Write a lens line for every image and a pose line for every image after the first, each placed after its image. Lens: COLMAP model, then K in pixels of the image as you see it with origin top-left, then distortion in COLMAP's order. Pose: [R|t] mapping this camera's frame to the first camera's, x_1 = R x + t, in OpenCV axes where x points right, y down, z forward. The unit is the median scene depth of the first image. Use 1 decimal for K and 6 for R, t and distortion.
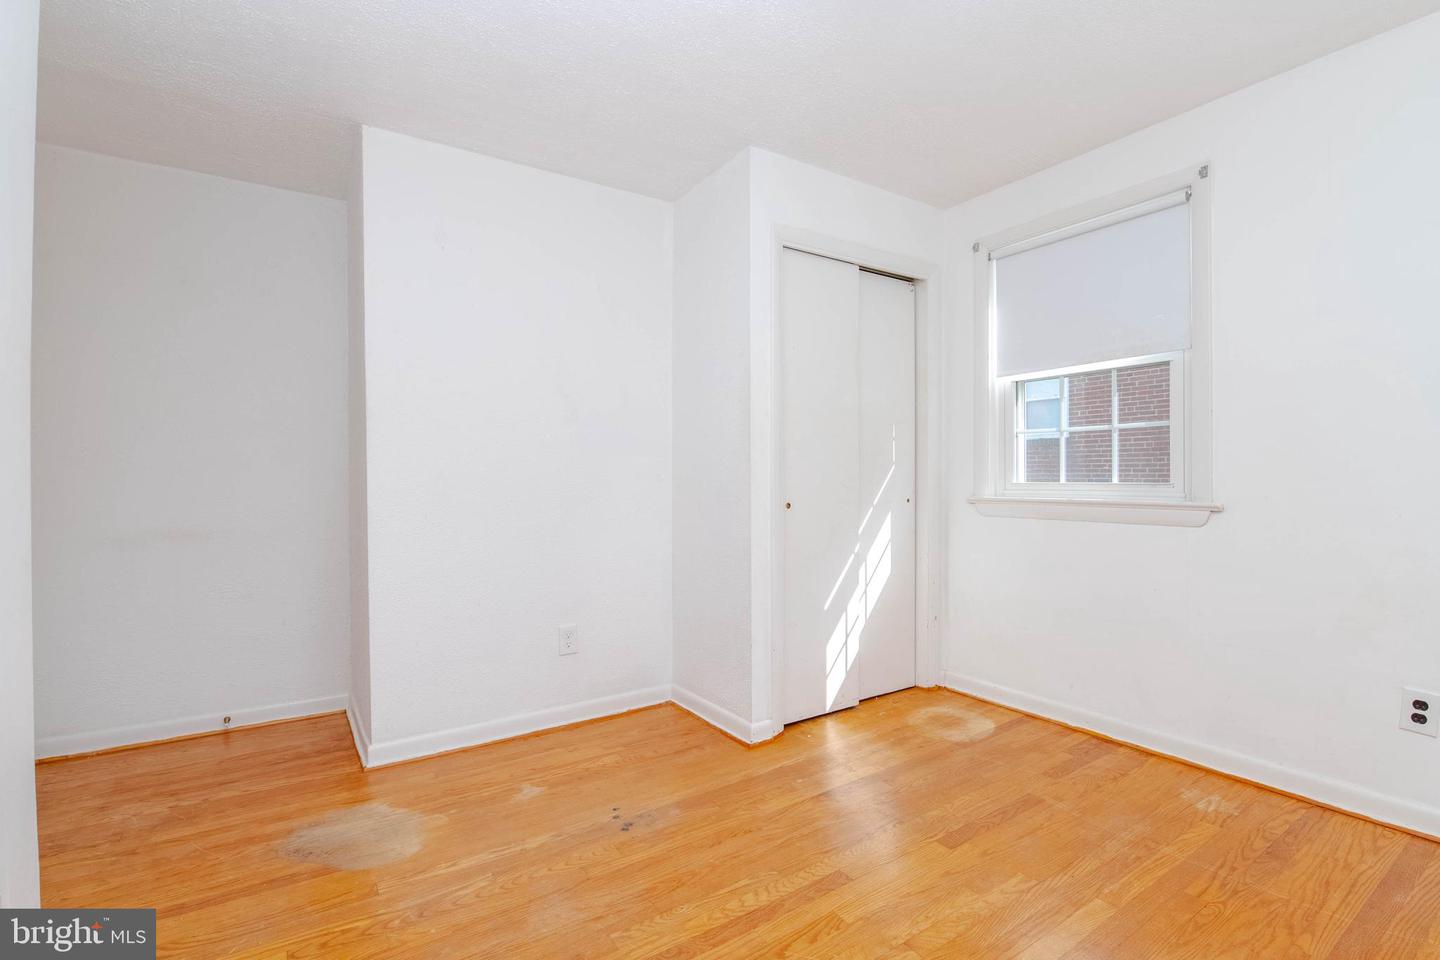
lens RADIAL K [[654.2, 0, 729.7], [0, 654.2, 486.3], [0, 0, 1]] dist [-0.005063, -0.002686]
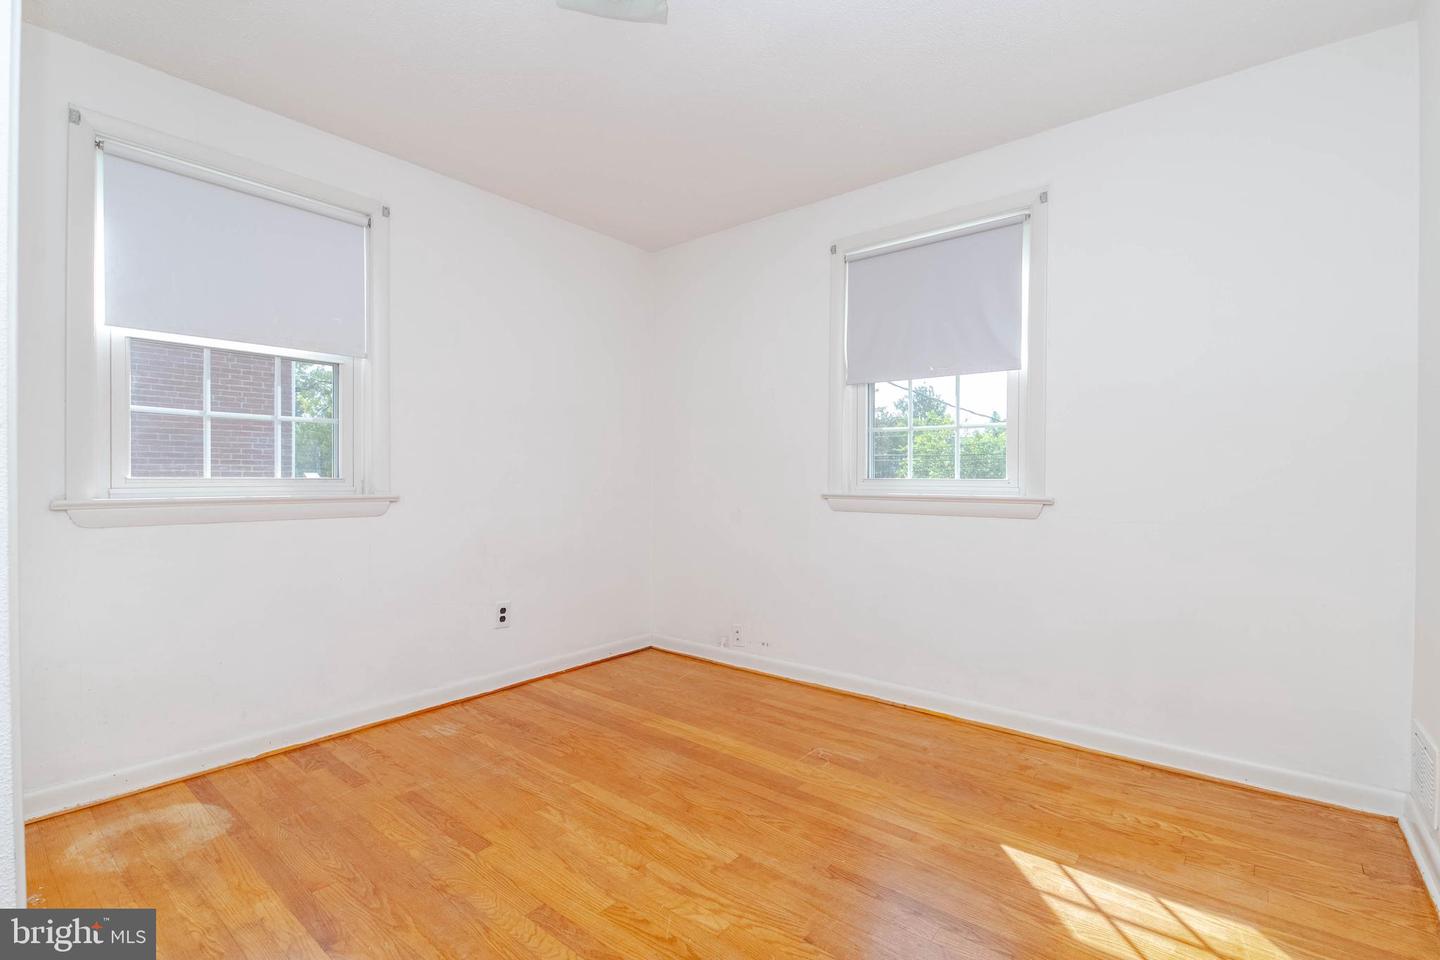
lens RADIAL K [[654.2, 0, 724.7], [0, 654.2, 483.2], [0, 0, 1]] dist [-0.005063, -0.002686]
pose [[-0.291873, -0.002589, 0.956454, -0.533272], [0.014224, 0.999874, 0.007048, 0.005536], [-0.956351, 0.015661, -0.291799, 0.711325]]
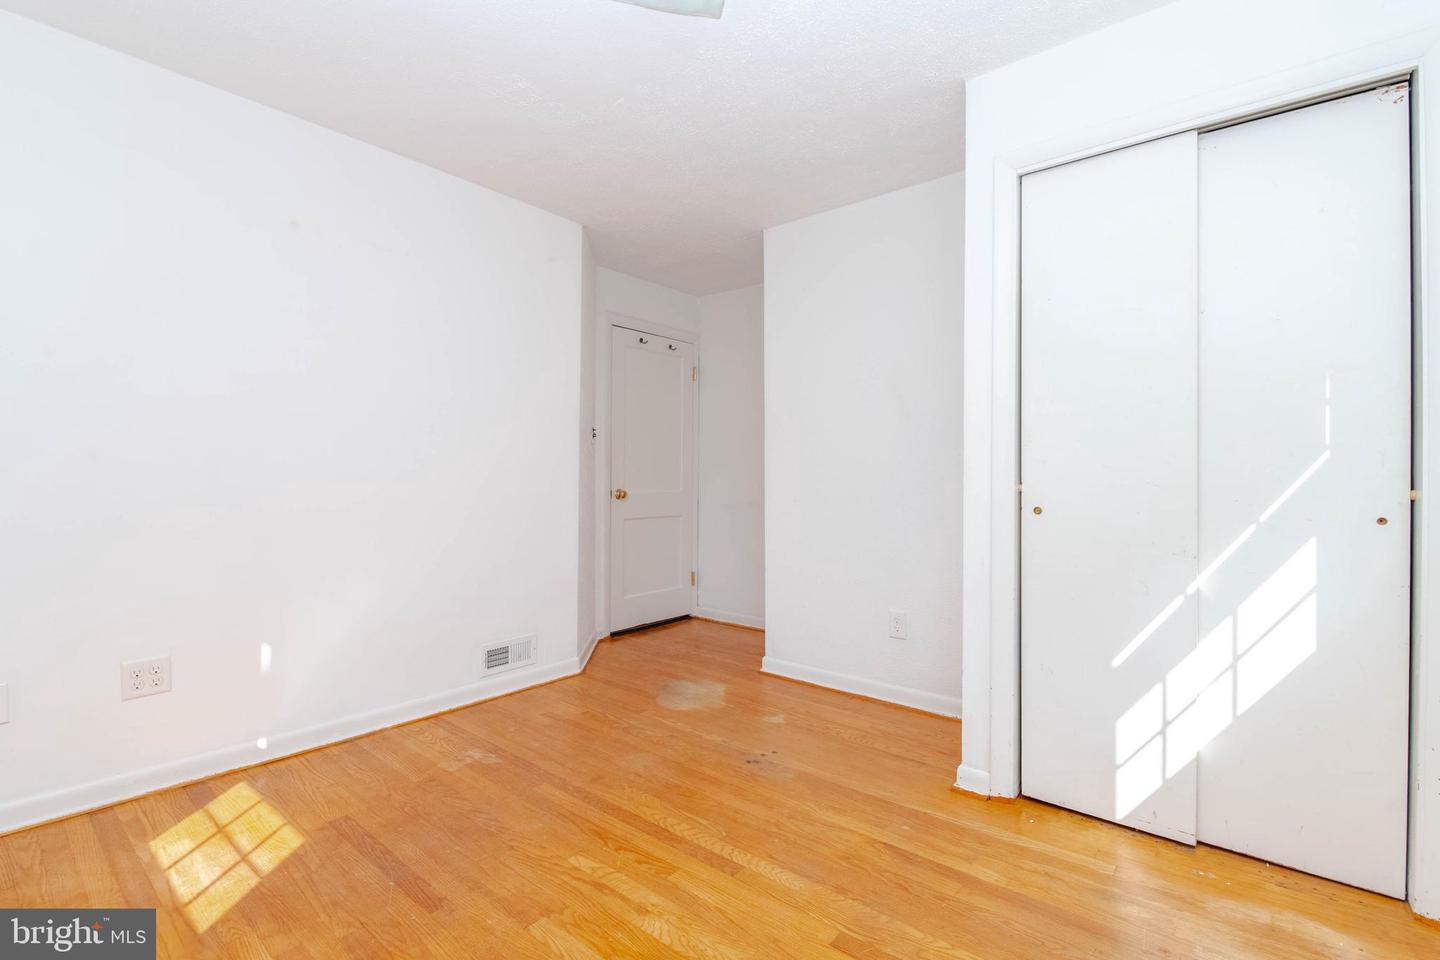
lens RADIAL K [[654.2, 0, 719.6], [0, 654.2, 468.1], [0, 0, 1]] dist [-0.005063, -0.002686]
pose [[0.280283, -0.002573, -0.959914, 0.795787], [-0.017349, 0.999819, -0.007746, -0.006085], [0.959761, 0.018824, 0.280188, 0.484264]]
